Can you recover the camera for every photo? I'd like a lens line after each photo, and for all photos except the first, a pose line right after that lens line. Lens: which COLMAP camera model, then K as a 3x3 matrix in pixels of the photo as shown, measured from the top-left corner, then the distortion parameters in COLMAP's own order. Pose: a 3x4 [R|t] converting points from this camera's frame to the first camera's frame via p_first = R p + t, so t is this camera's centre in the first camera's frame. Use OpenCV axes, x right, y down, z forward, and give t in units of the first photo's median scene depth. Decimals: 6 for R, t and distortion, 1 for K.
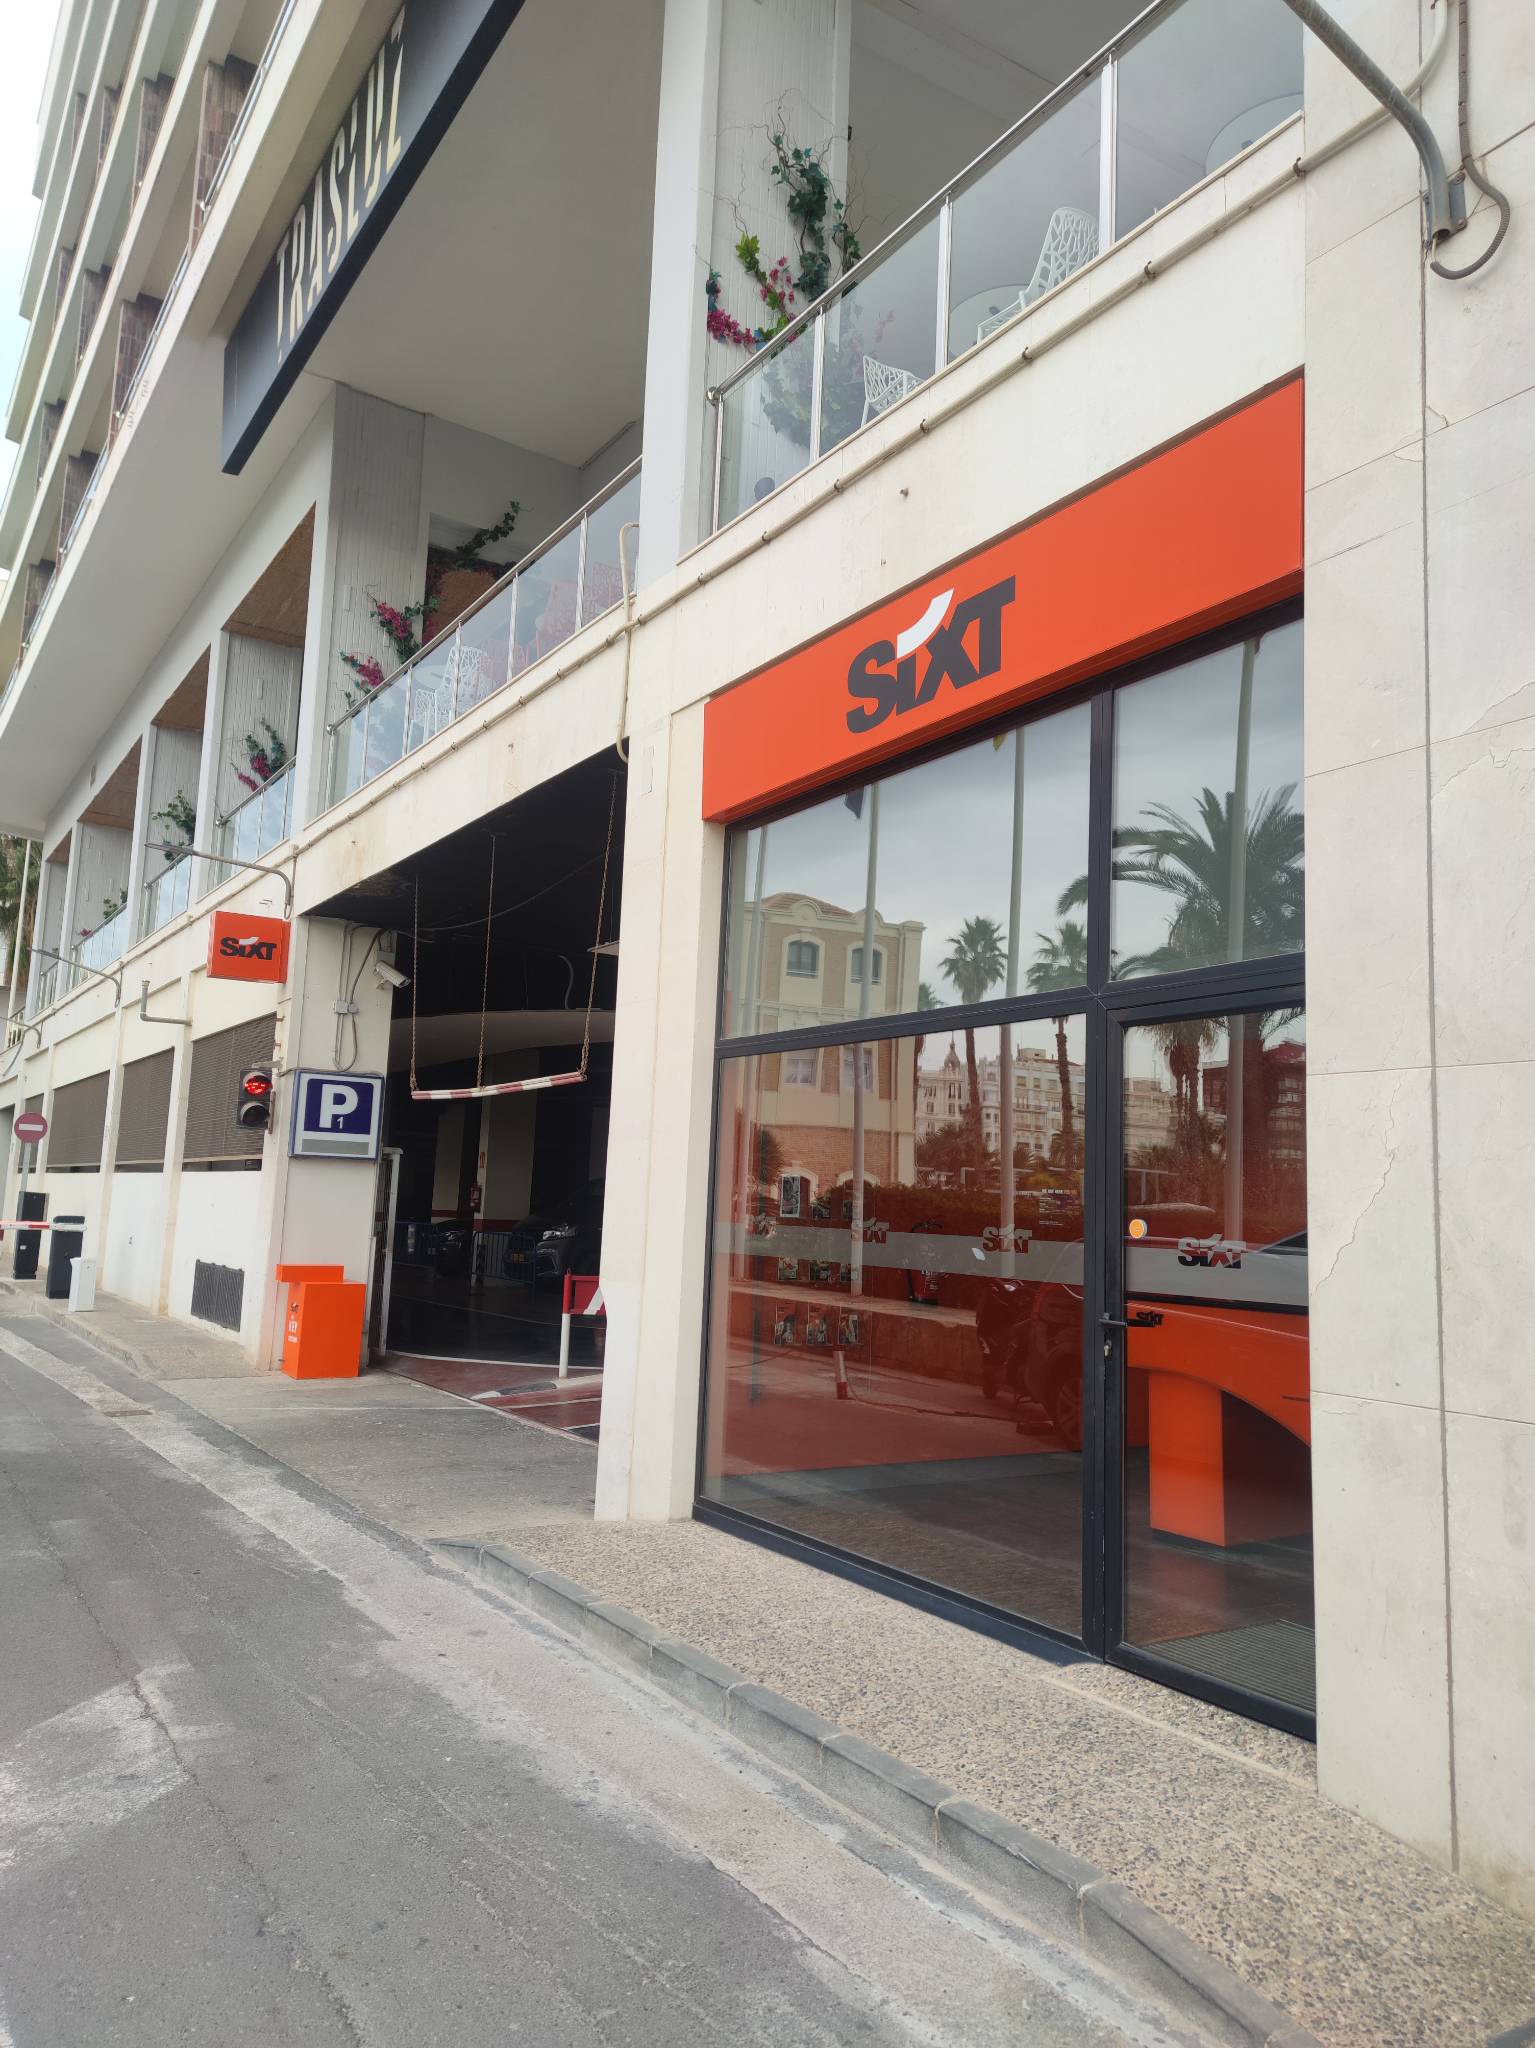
lens RADIAL K [[1434.6, 0, 757.6], [0, 1434.6, 1031.7], [0, 0, 1]] dist [0.087227, -0.098261]
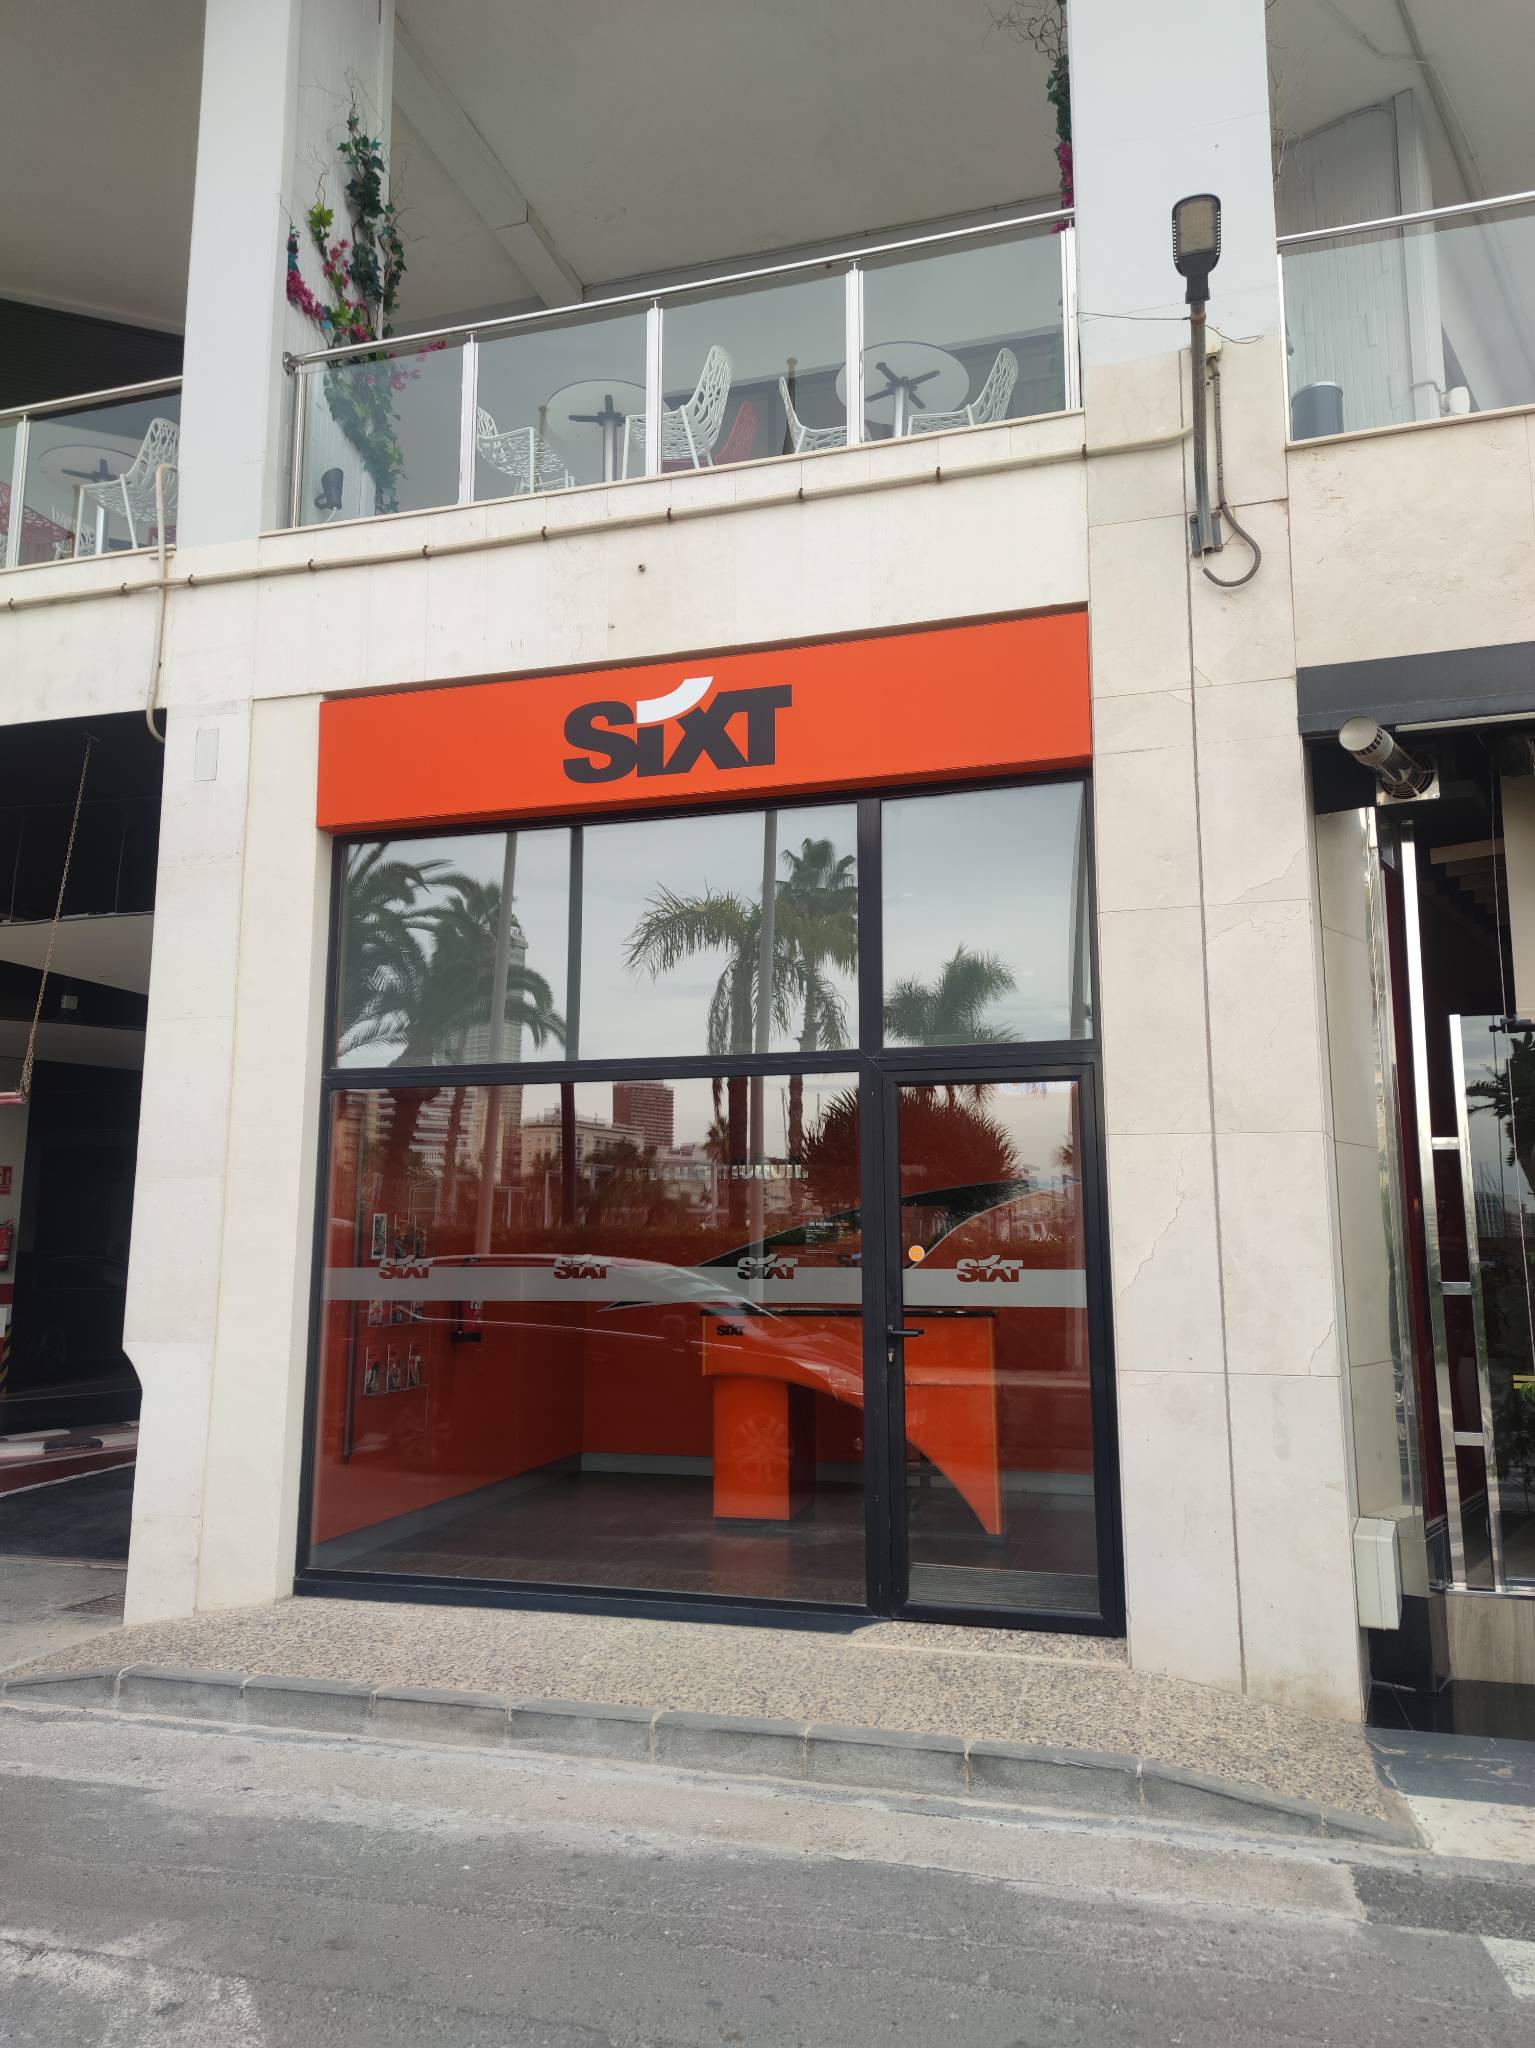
lens RADIAL K [[1434.6, 0, 757.6], [0, 1434.6, 1031.7], [0, 0, 1]] dist [0.087227, -0.098261]
pose [[0.751504, 0.059363, 0.657052, -0.536644], [-0.052969, 0.998157, -0.029598, -0.006252], [-0.657598, -0.012560, 0.753264, 0.147580]]
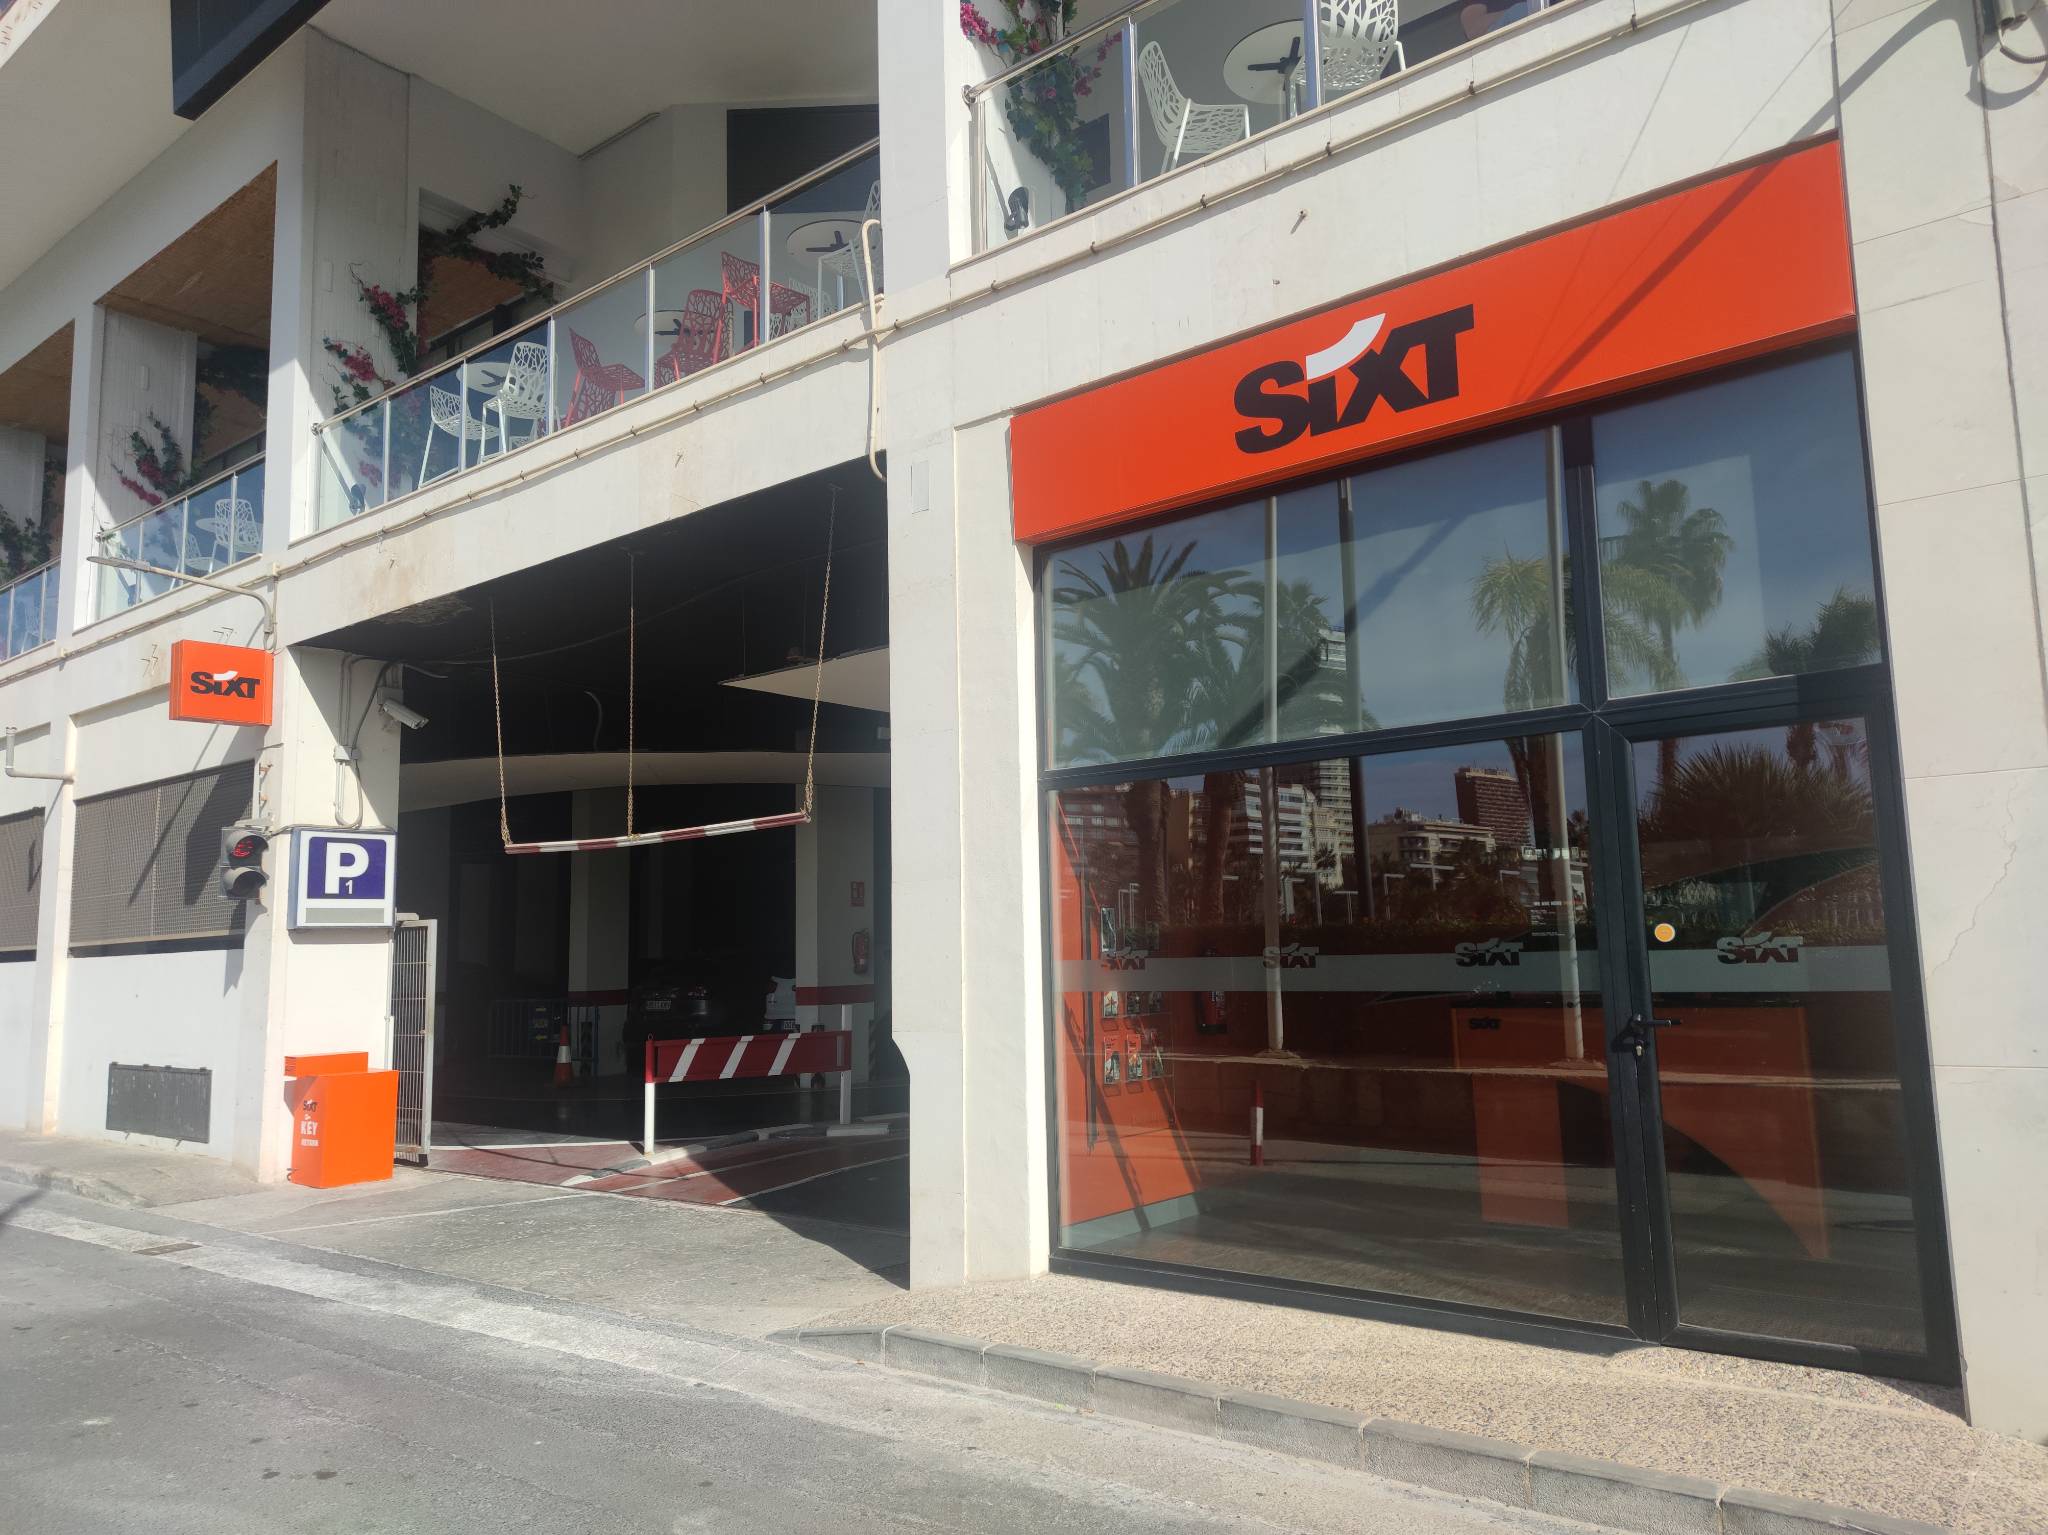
lens RADIAL K [[1434.6, 0, 1024.3], [0, 1434.6, 782.8], [0, 0, 1]] dist [0.087227, -0.098261]
pose [[0.947853, -0.025179, 0.317711, -0.426833], [0.023380, 0.999682, 0.009474, 0.005283], [-0.317849, -0.001552, 0.948140, 0.119880]]
